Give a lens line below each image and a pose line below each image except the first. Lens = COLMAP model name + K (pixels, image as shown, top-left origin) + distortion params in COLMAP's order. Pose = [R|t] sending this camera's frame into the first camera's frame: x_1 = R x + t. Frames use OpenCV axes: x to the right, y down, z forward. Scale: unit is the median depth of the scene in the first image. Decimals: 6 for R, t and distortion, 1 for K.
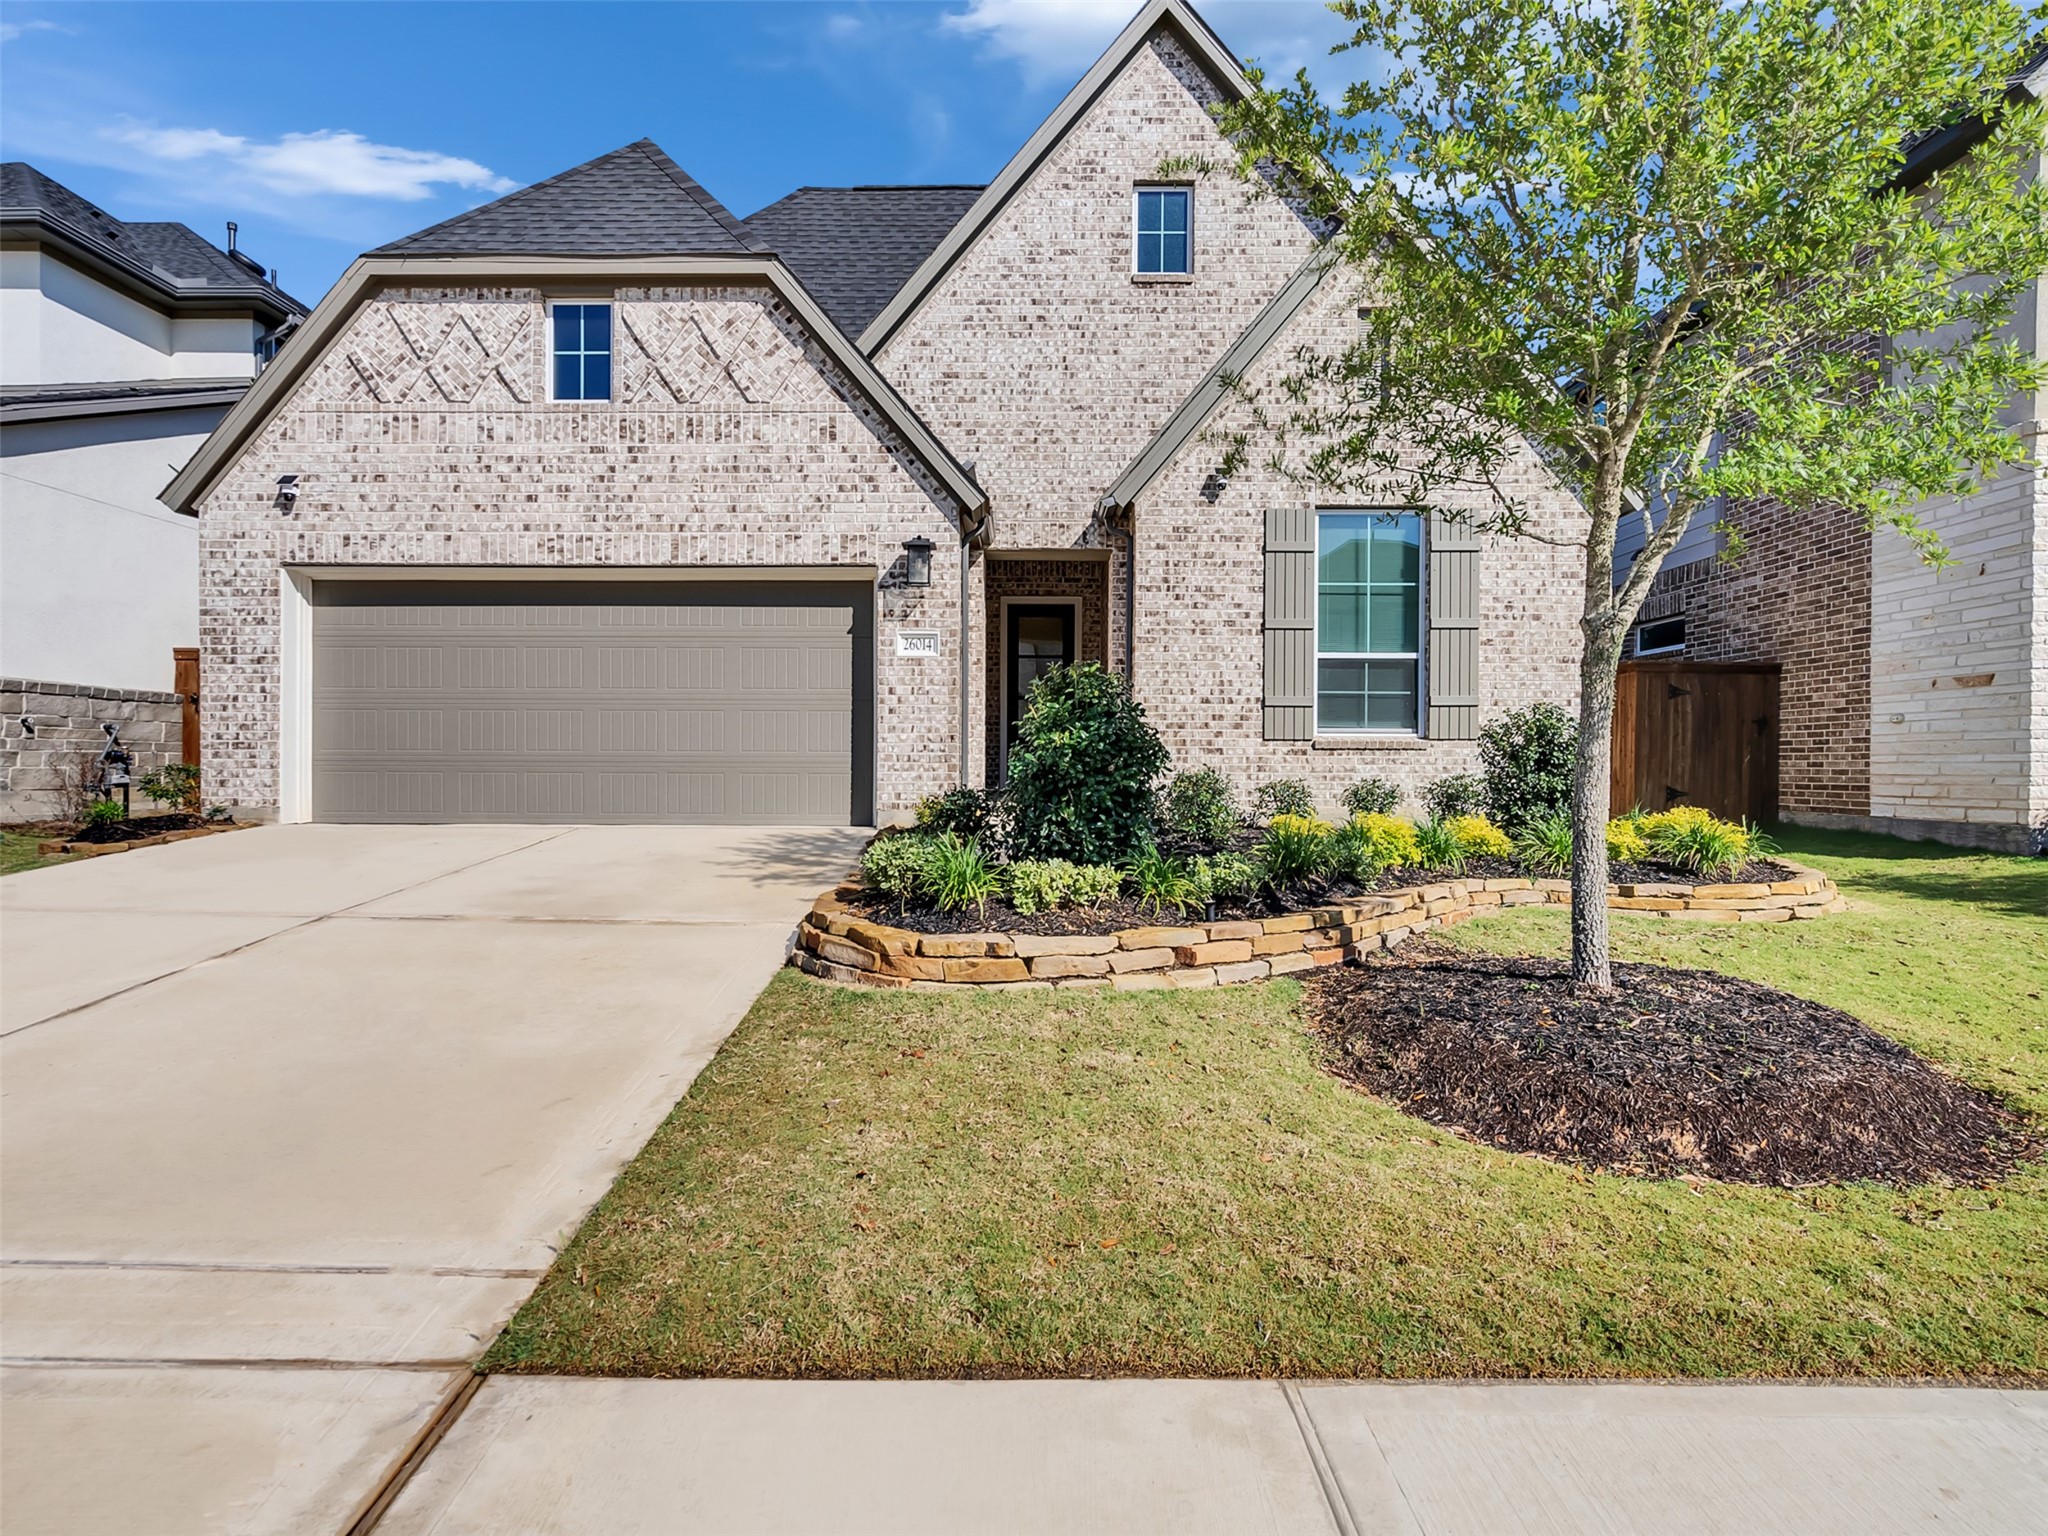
lens RADIAL K [[1047.0, 0, 1015.4], [0, 1047.0, 768.9], [0, 0, 1]] dist [-0.005870, 0.005211]
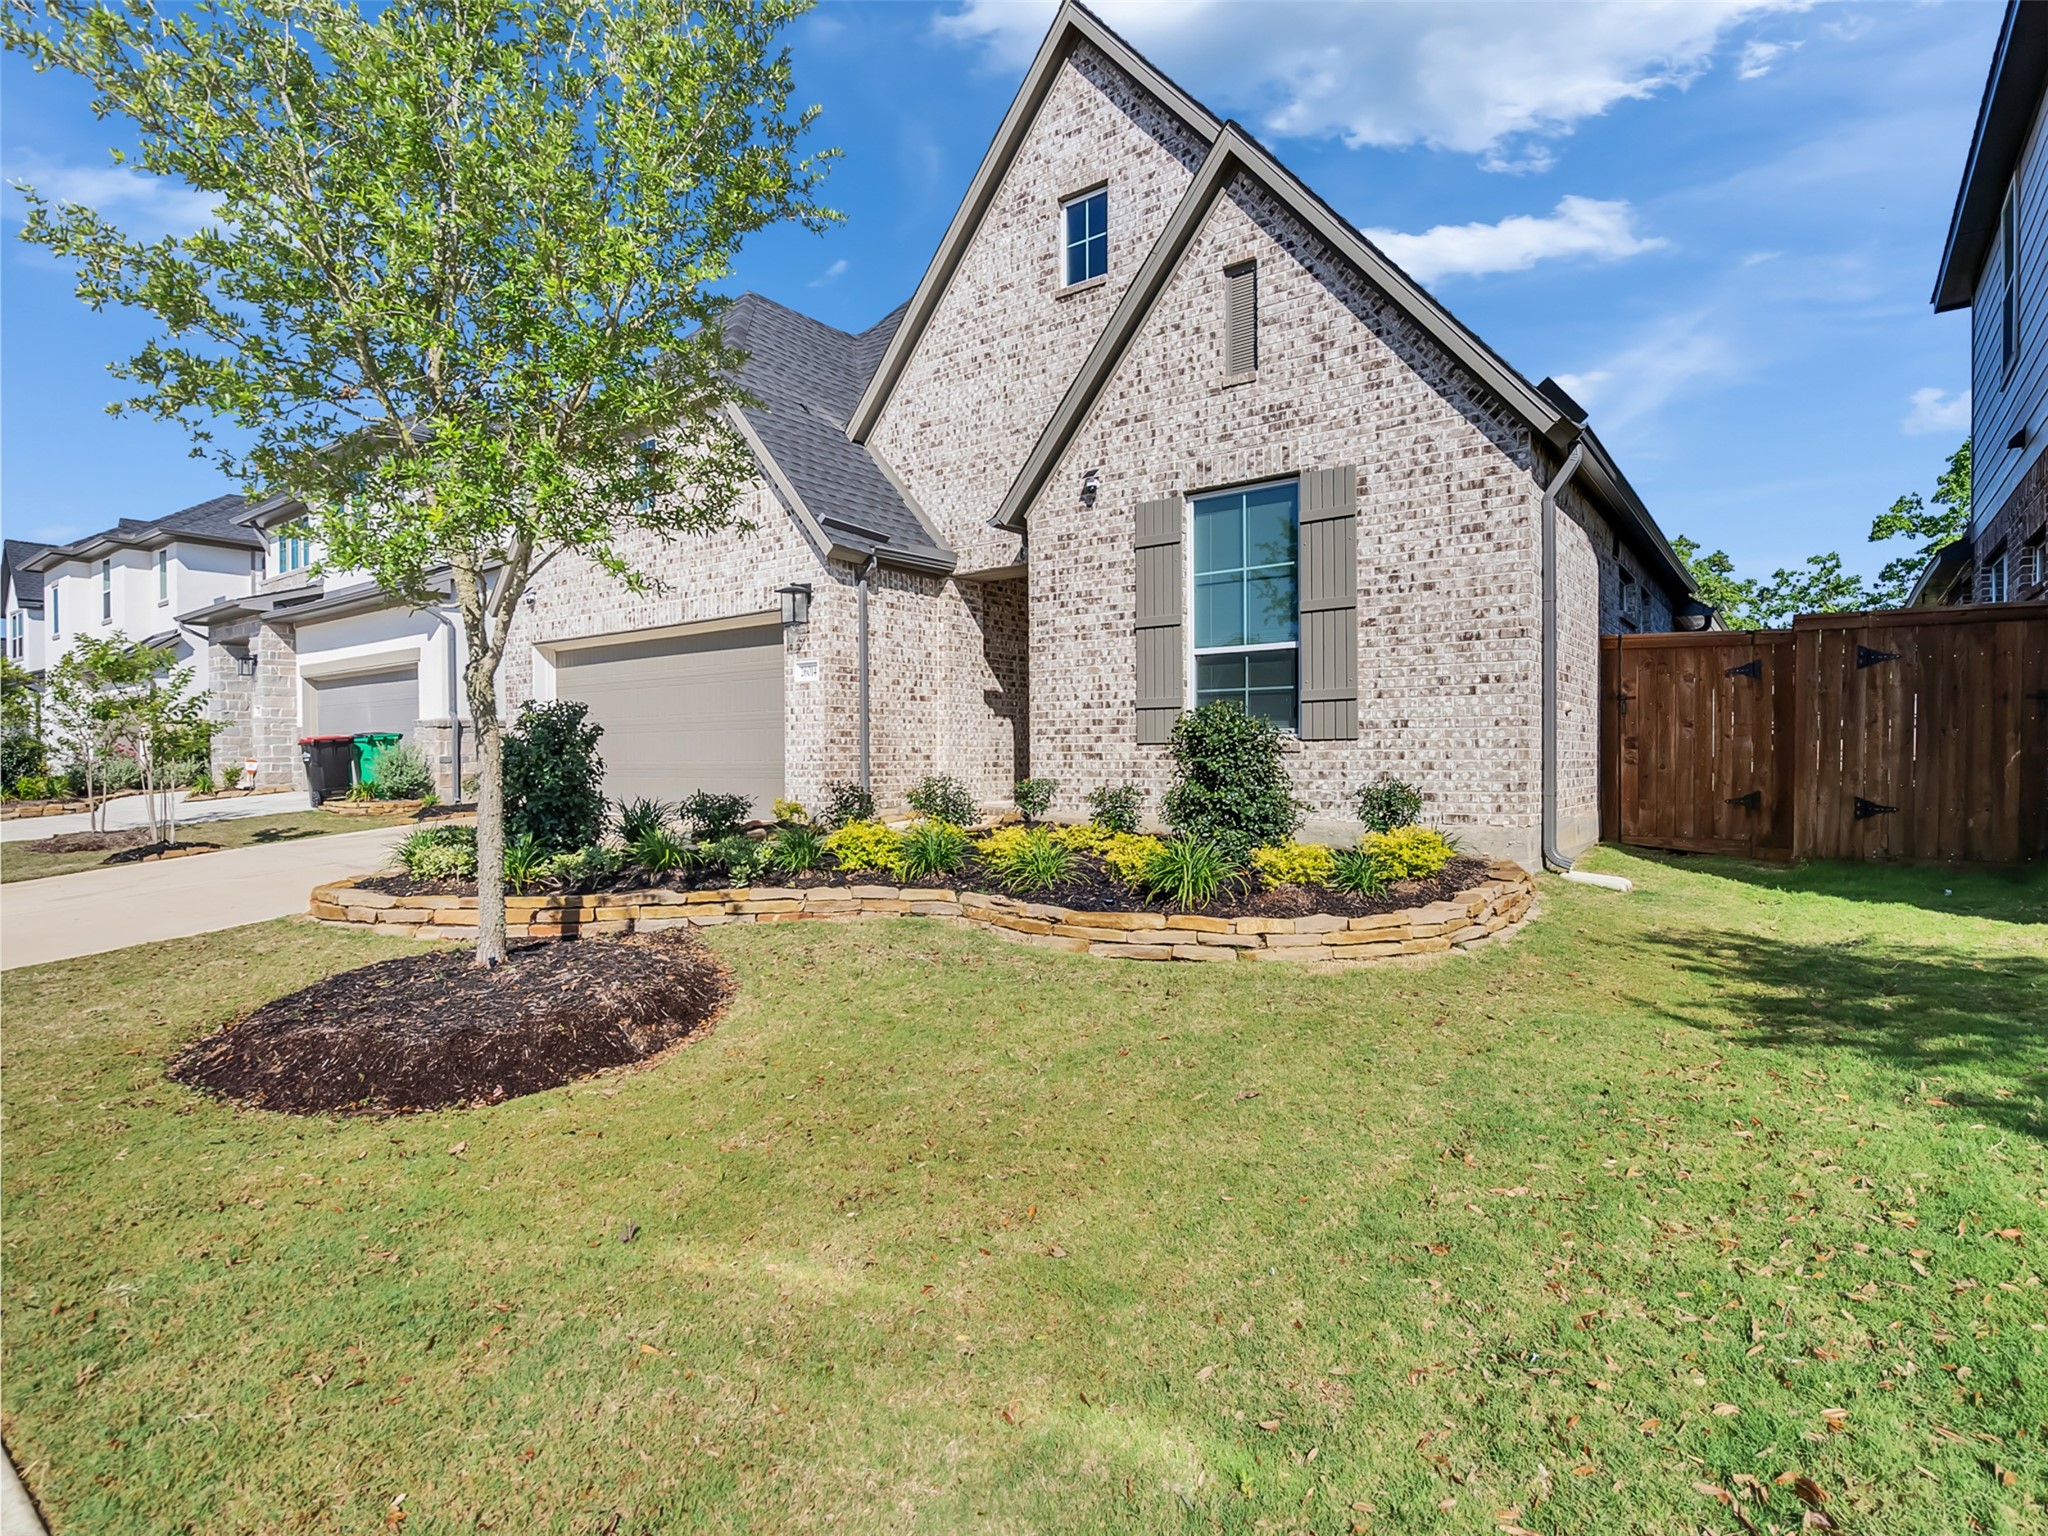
lens RADIAL K [[1047.0, 0, 1012.5], [0, 1047.0, 769.9], [0, 0, 1]] dist [-0.005870, 0.005211]
pose [[0.799899, -0.002992, -0.600128, 0.723493], [0.005167, 0.999985, 0.001902, -0.006446], [0.600113, -0.004622, 0.799902, 0.159496]]
